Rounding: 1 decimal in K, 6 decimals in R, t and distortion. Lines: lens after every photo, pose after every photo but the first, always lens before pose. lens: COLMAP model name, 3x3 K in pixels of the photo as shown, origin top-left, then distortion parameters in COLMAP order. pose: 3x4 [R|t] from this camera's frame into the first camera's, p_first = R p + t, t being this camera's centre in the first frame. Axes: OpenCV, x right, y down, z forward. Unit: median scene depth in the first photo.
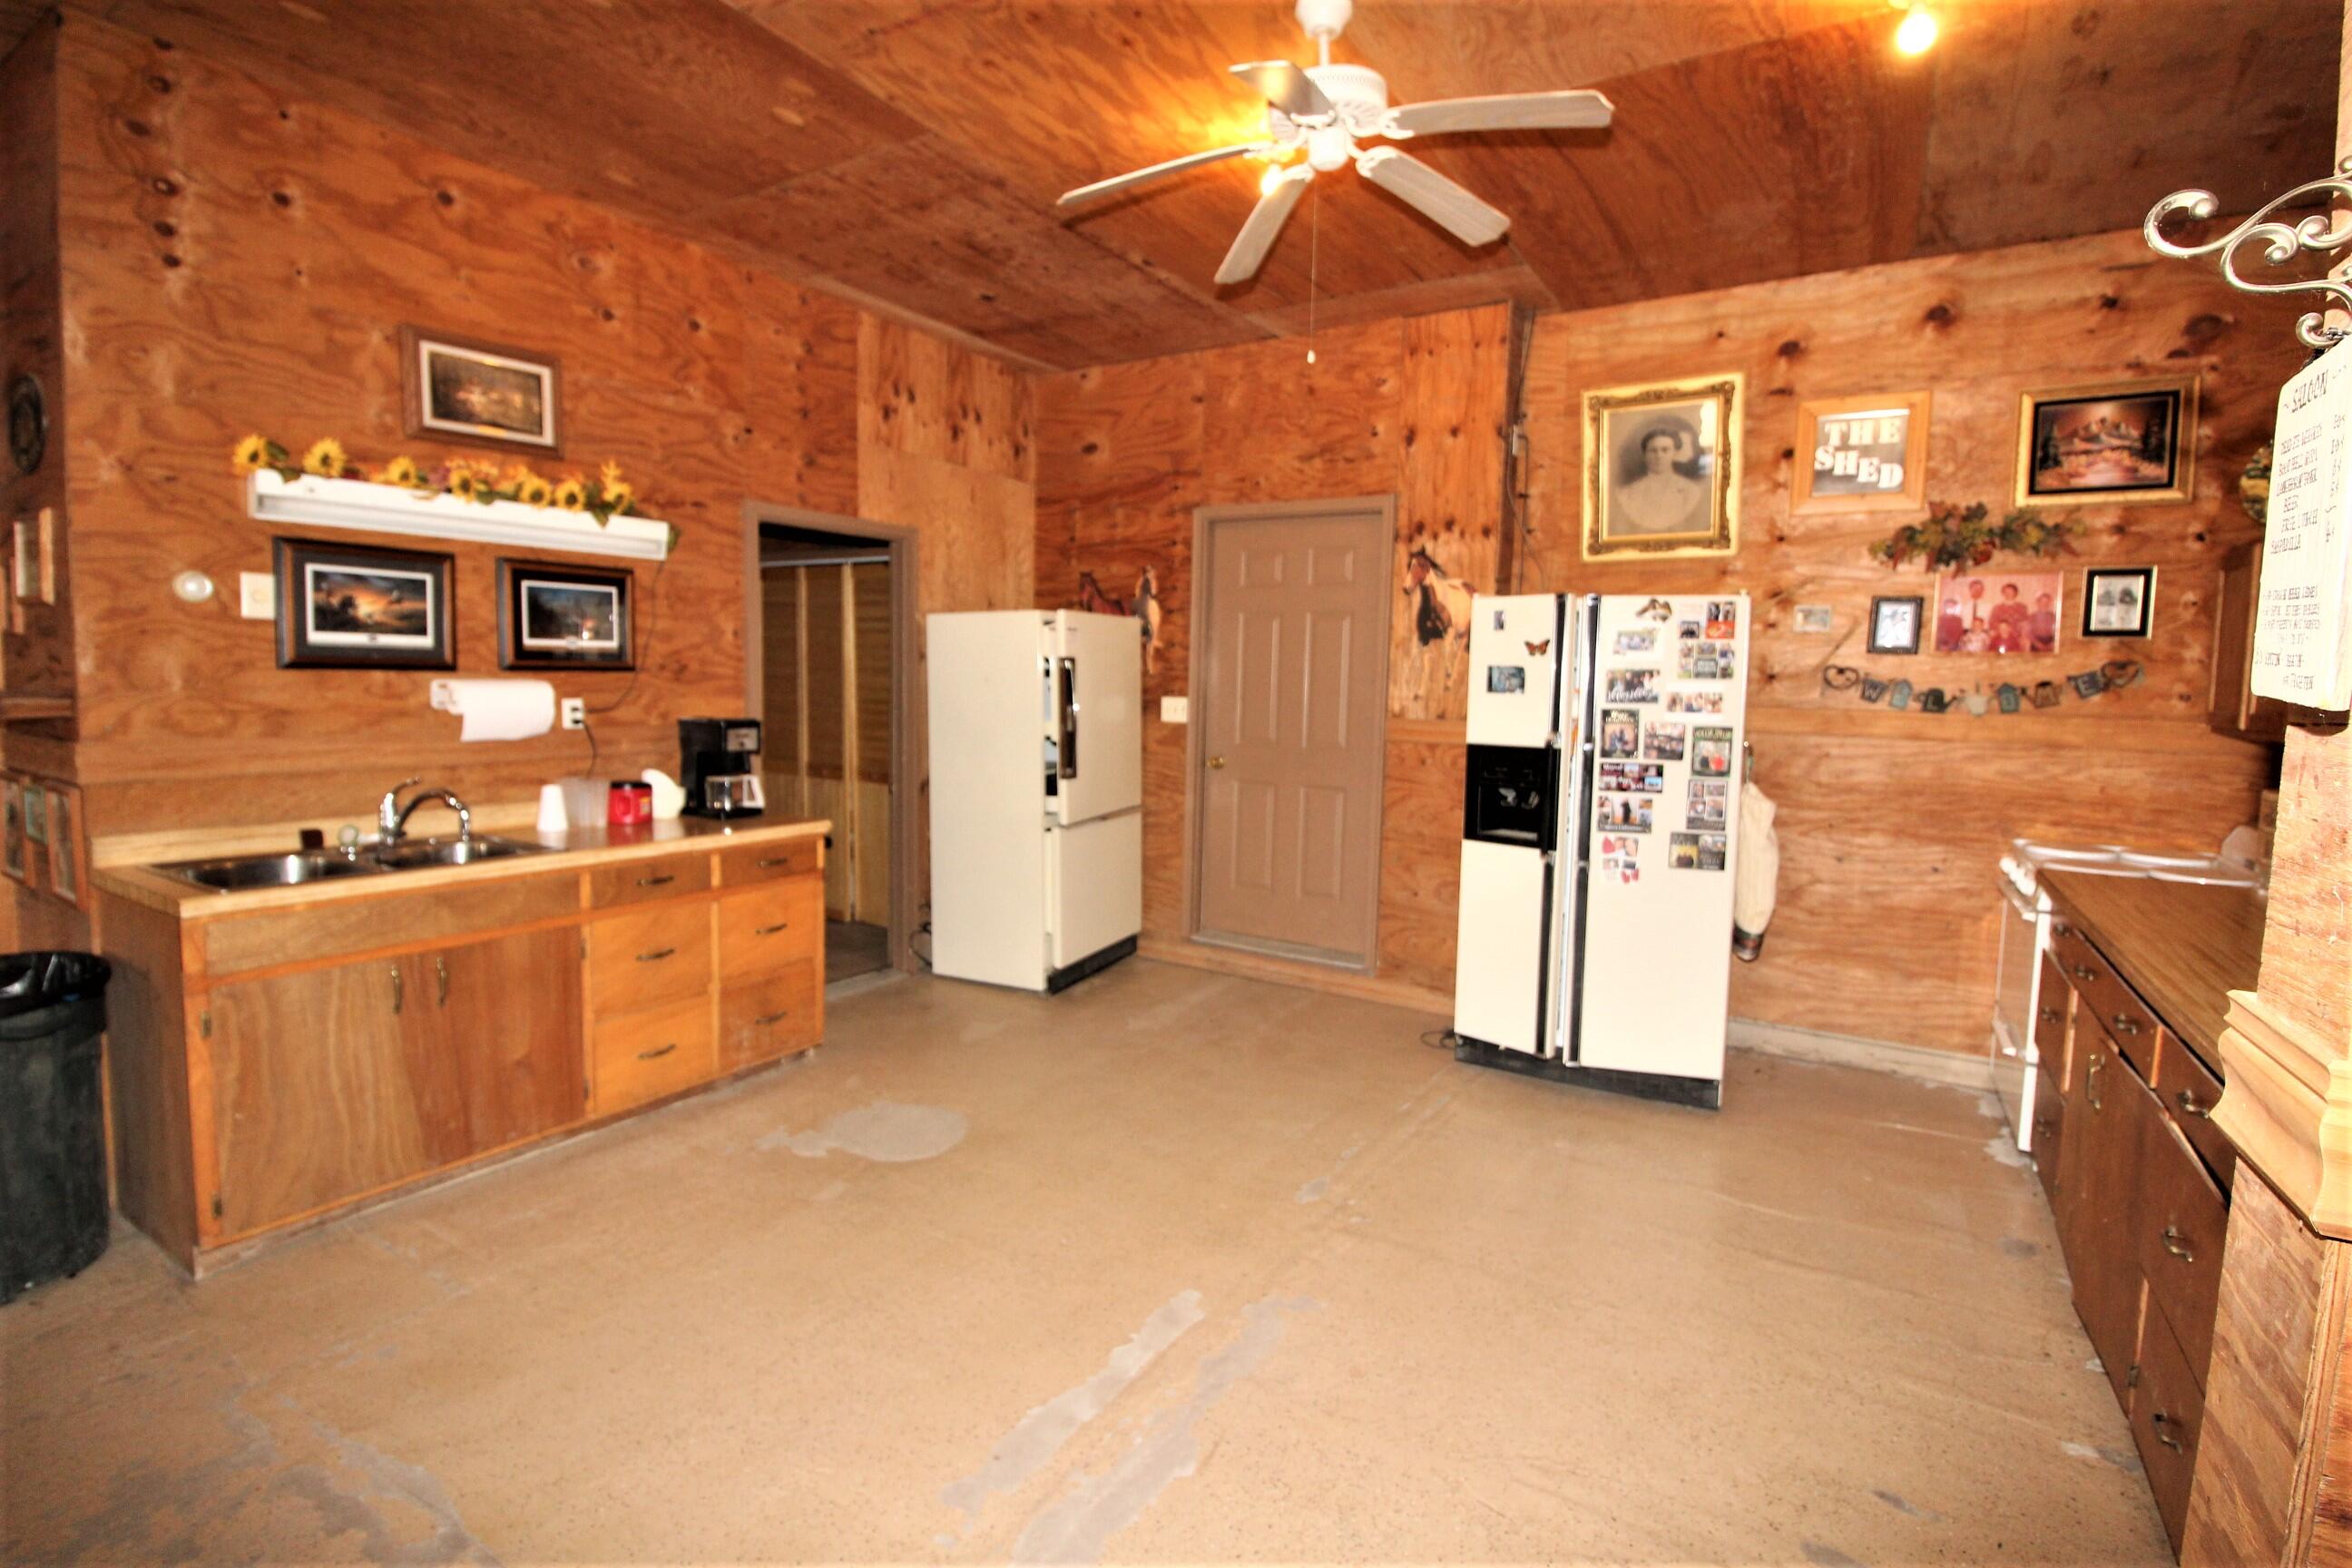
lens RADIAL K [[1084.7, 0, 1177.9], [0, 1084.7, 760.4], [0, 0, 1]] dist [-0.000166, -0.013780]
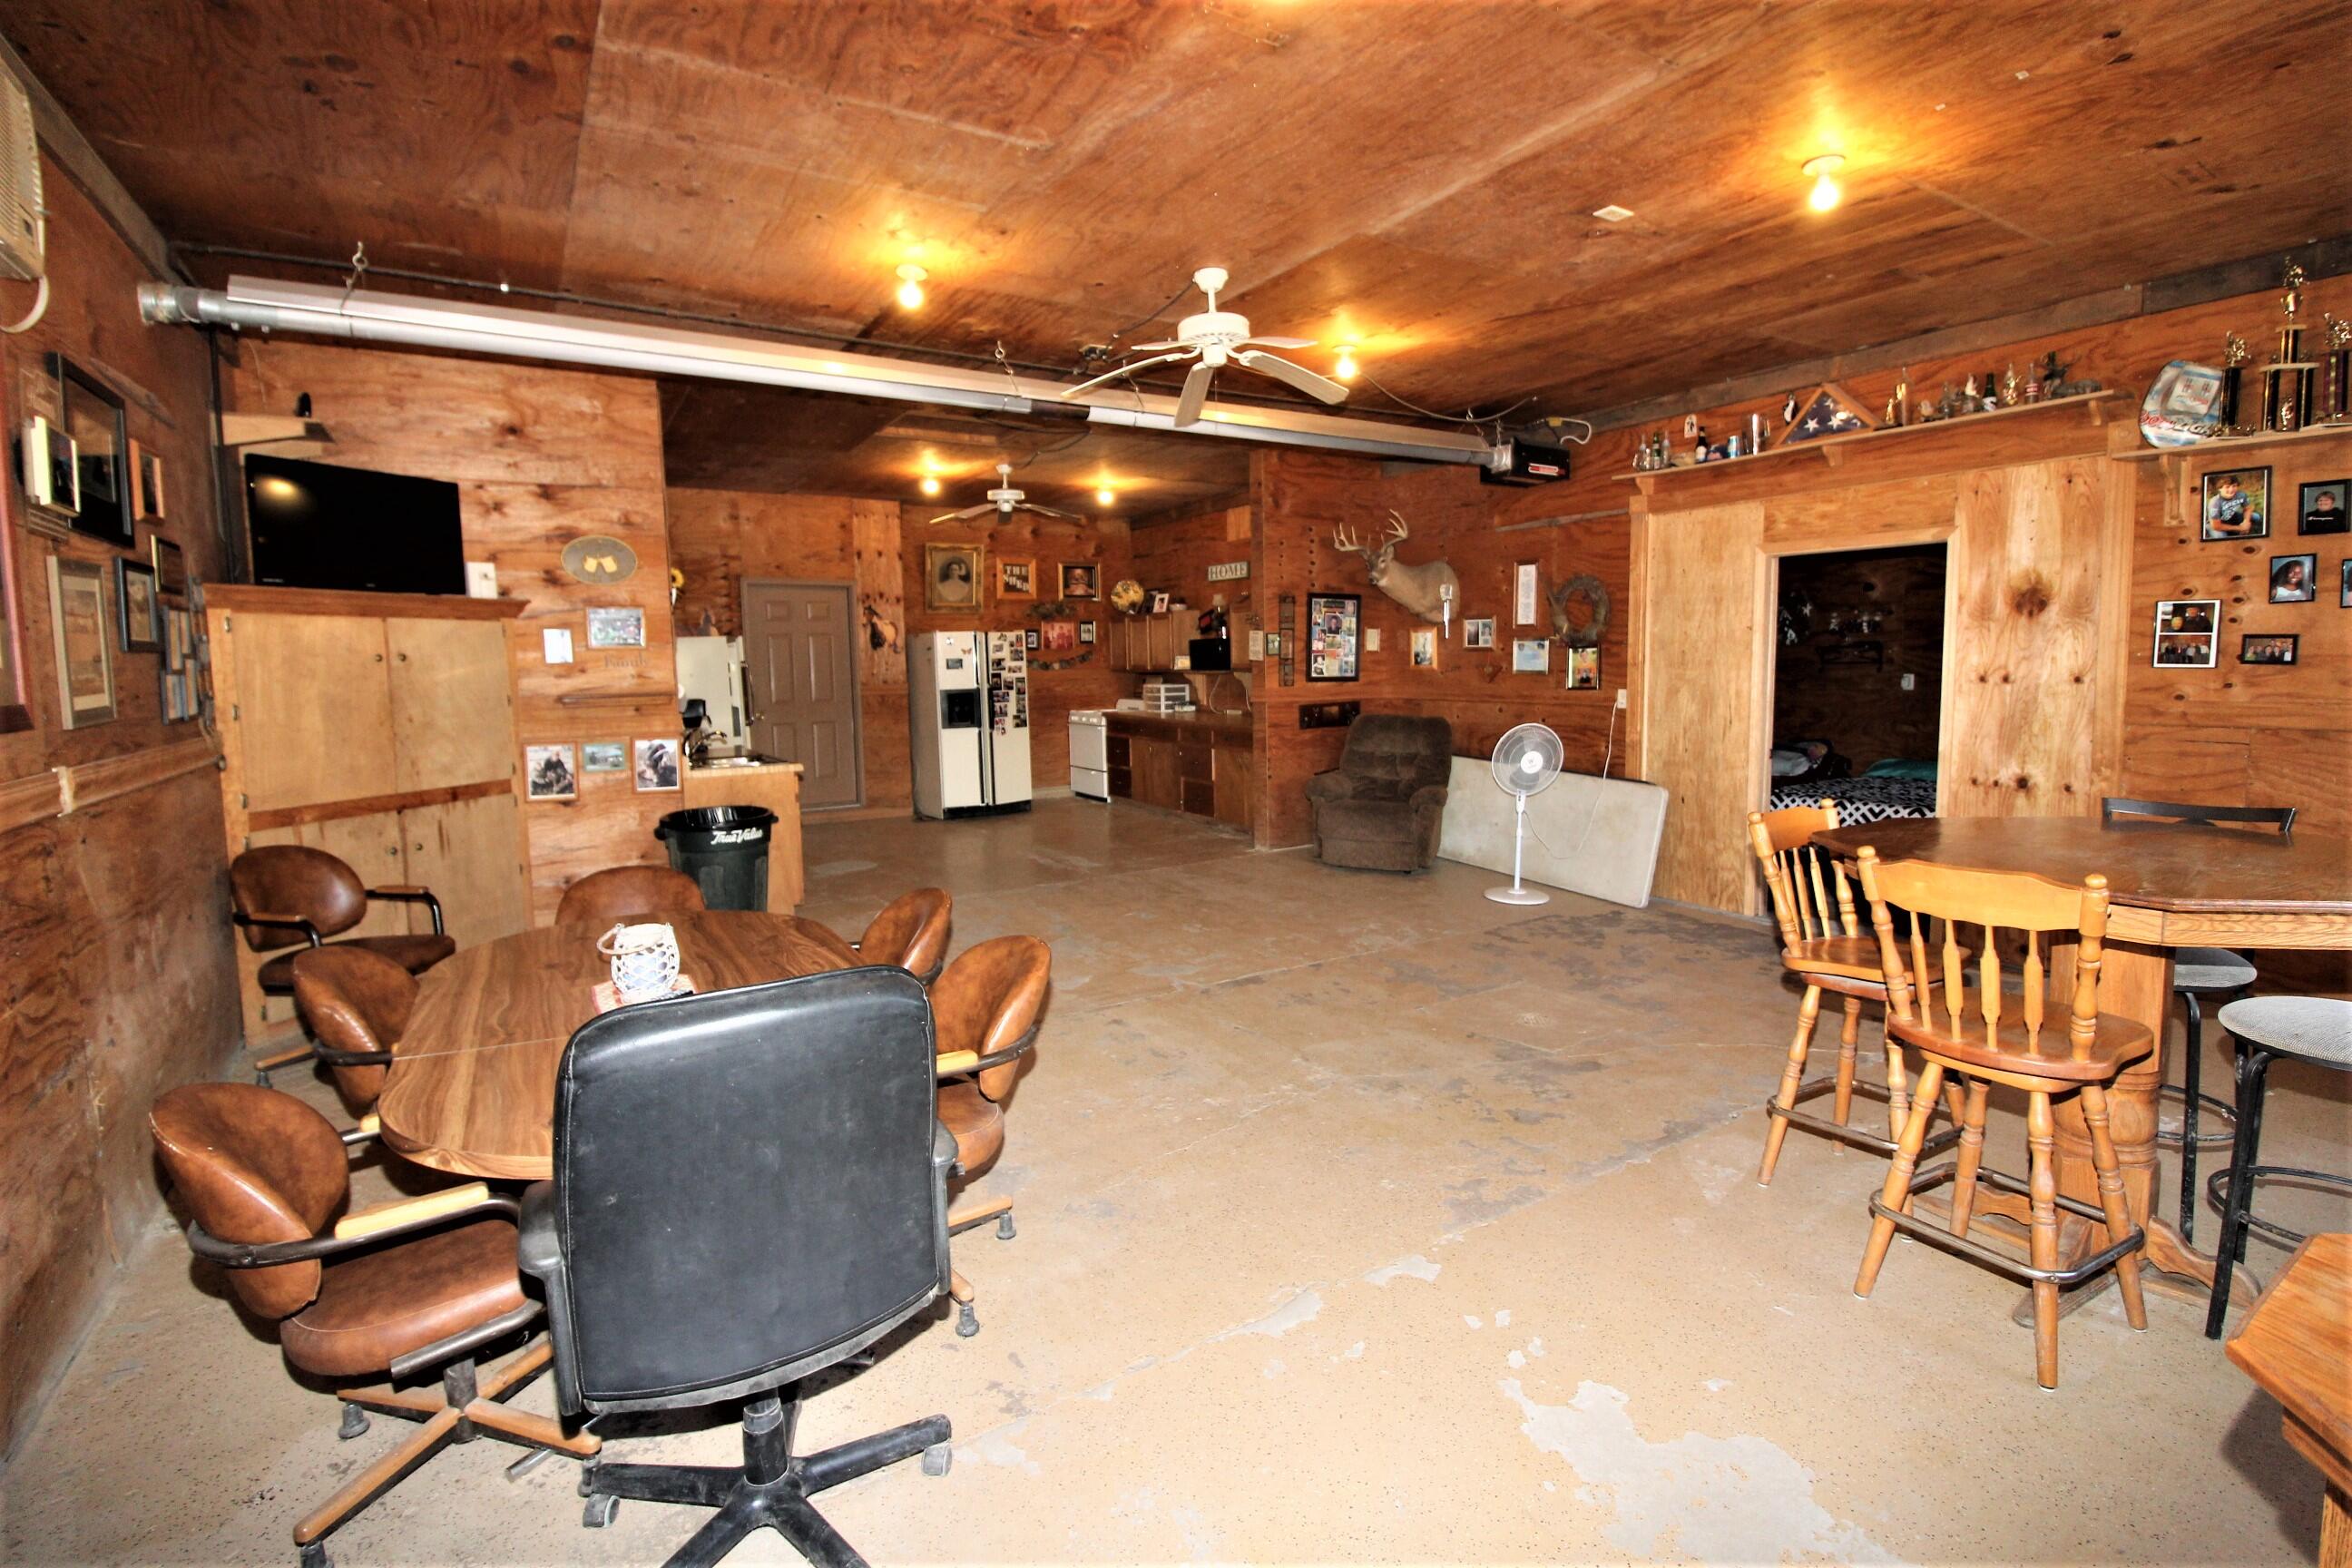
lens RADIAL K [[1084.7, 0, 1177.9], [0, 1084.7, 760.4], [0, 0, 1]] dist [-0.000166, -0.013780]
pose [[0.448651, -0.113984, 0.886408, -1.878663], [0.096783, 0.992197, 0.078601, 0.002112], [-0.888451, 0.050525, 0.456182, -0.674865]]
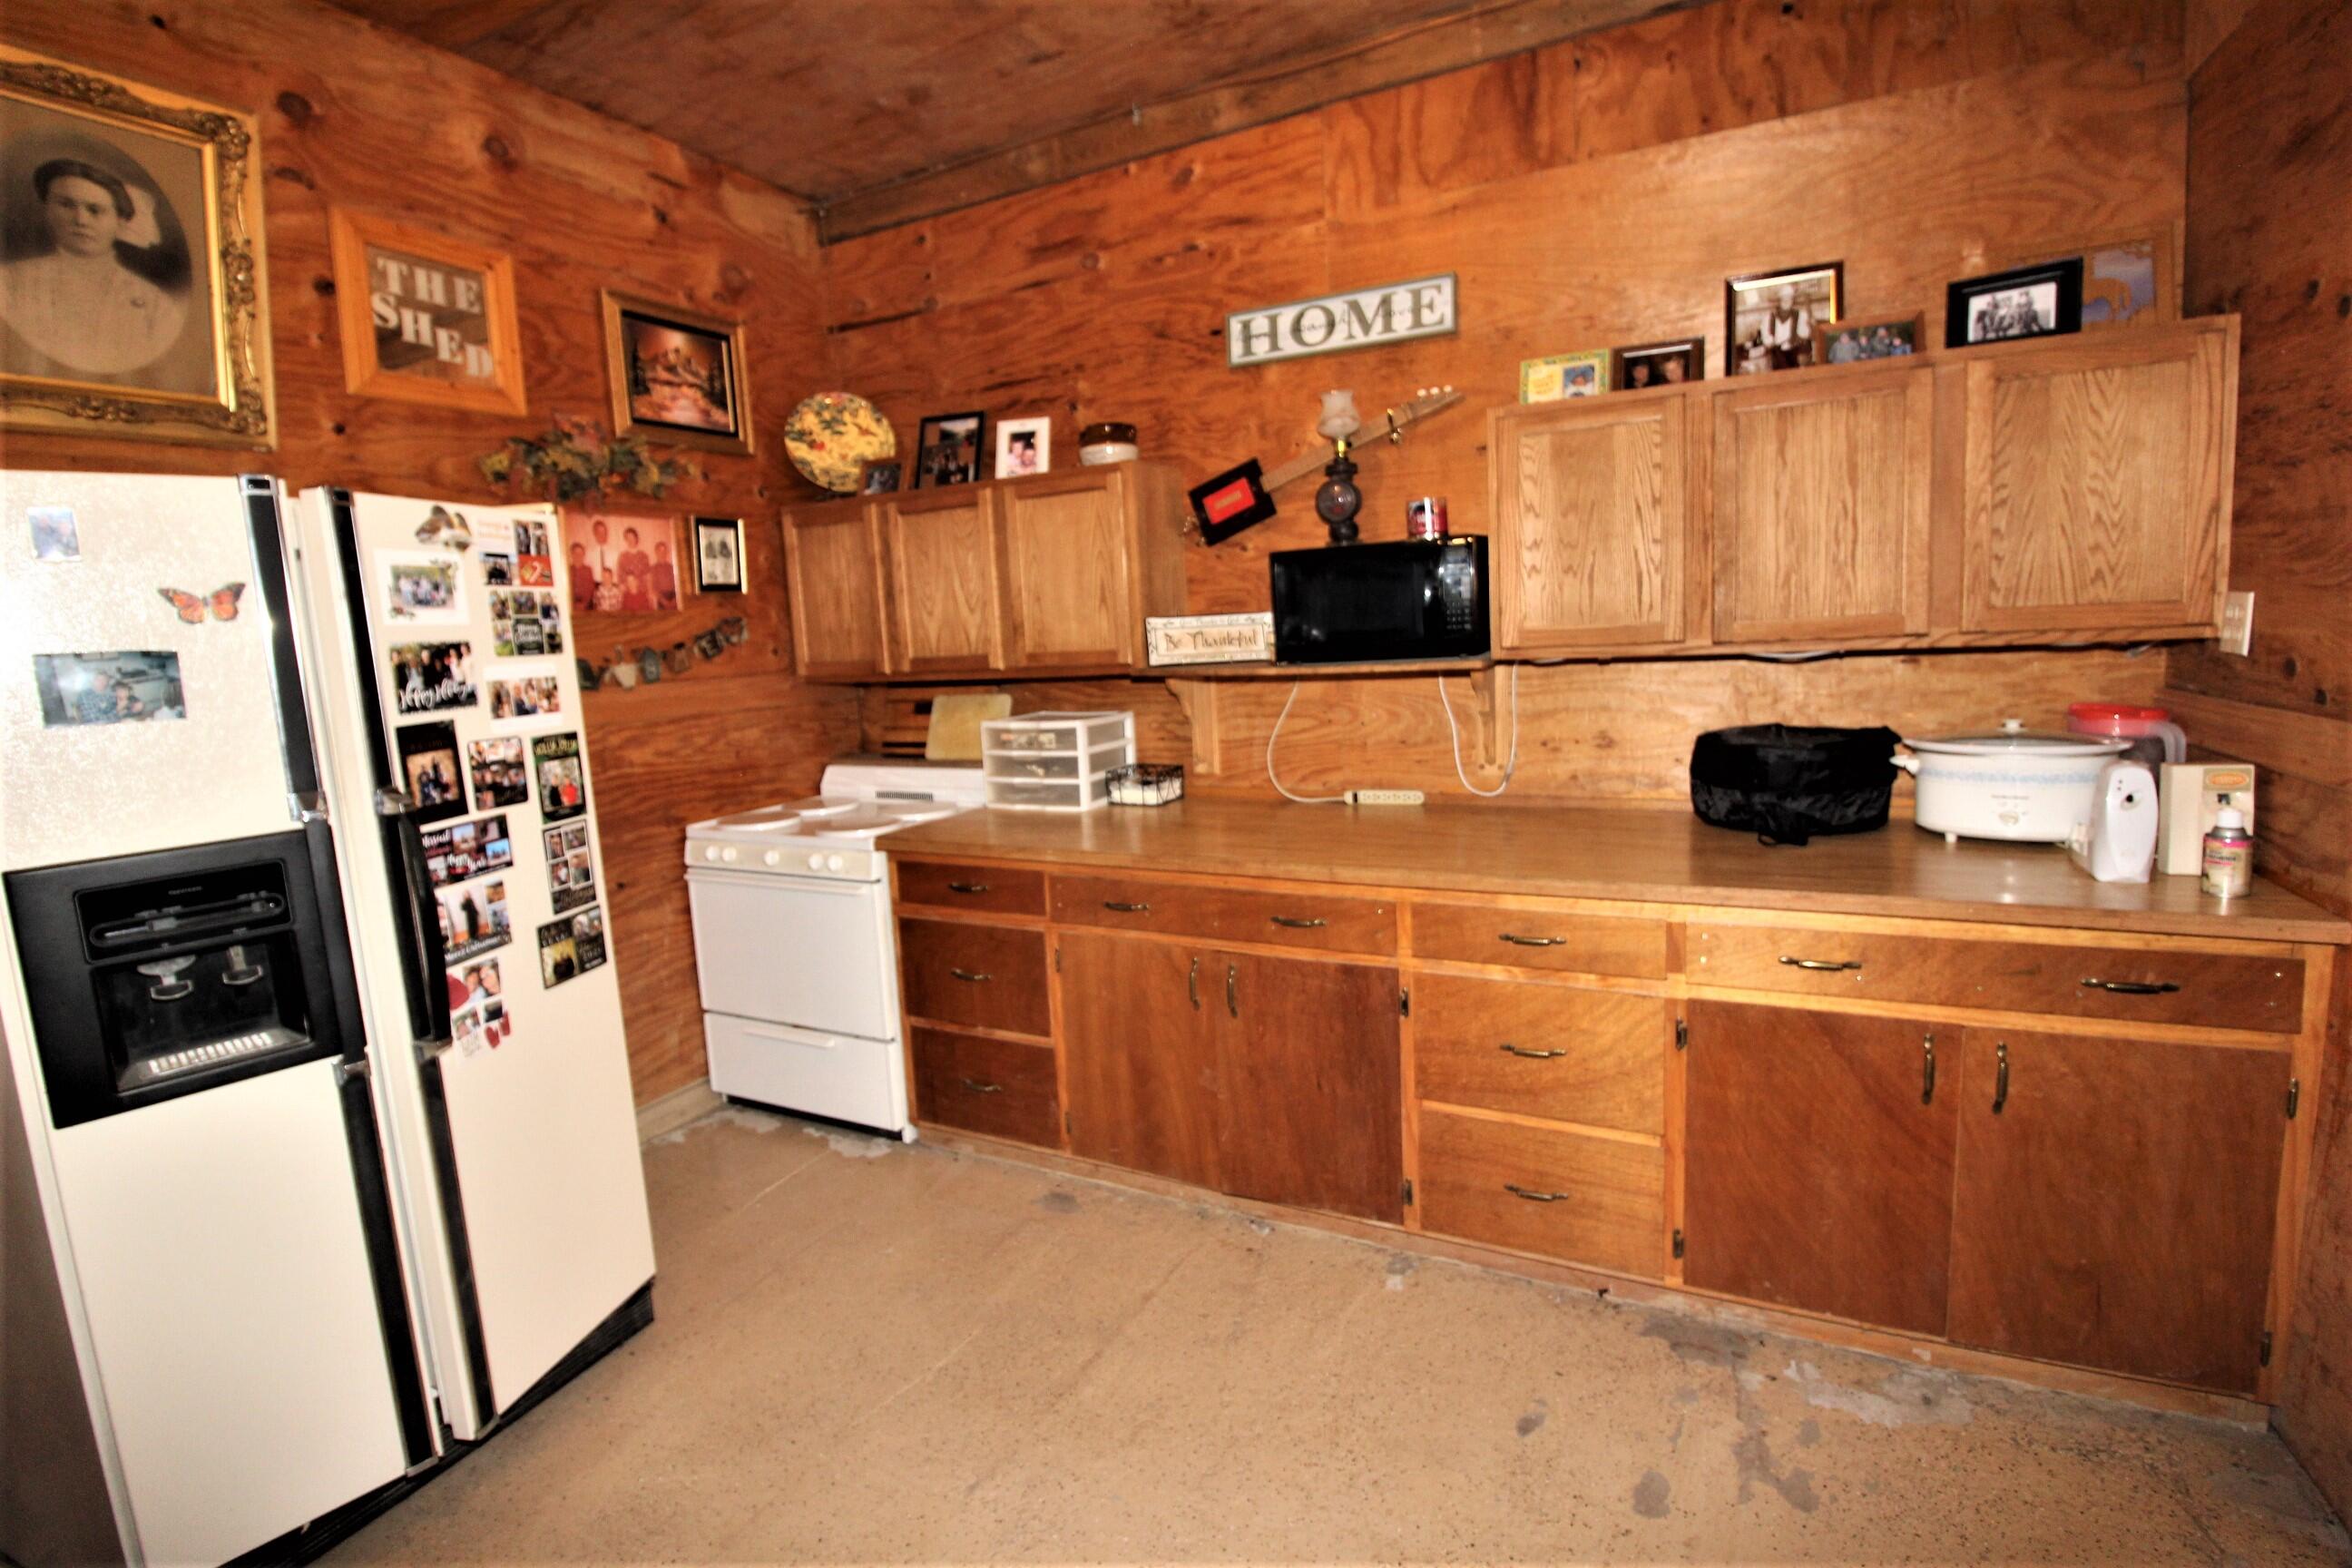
lens RADIAL K [[1084.7, 0, 1177.9], [0, 1084.7, 760.4], [0, 0, 1]] dist [-0.000166, -0.013780]
pose [[-0.084526, -0.138288, 0.986778, -0.118139], [0.126311, 0.980846, 0.148276, -0.060861], [-0.988383, 0.137174, -0.065440, 0.690238]]
